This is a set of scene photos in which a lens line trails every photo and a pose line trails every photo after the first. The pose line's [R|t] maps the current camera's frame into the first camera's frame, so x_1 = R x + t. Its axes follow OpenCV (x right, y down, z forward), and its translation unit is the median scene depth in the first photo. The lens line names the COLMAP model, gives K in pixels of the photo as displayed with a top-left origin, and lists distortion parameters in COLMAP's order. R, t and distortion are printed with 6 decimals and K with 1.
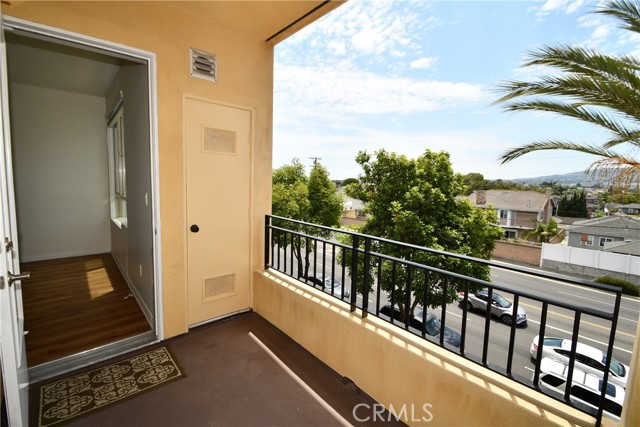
lens RADIAL K [[281.2, 0, 314.8], [0, 281.2, 206.5], [0, 0, 1]] dist [0.012450, -0.013140]
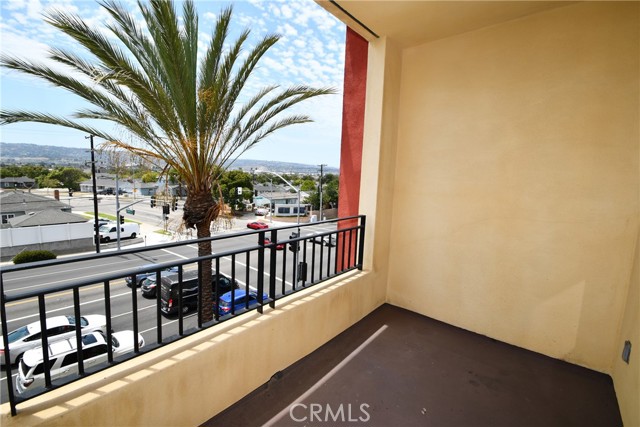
lens RADIAL K [[281.2, 0, 314.8], [0, 281.2, 206.5], [0, 0, 1]] dist [0.012450, -0.013140]
pose [[-0.137878, -0.140629, 0.980415, -0.125456], [0.047969, 0.987759, 0.148429, -0.017805], [-0.989287, 0.067494, -0.129445, 0.151174]]
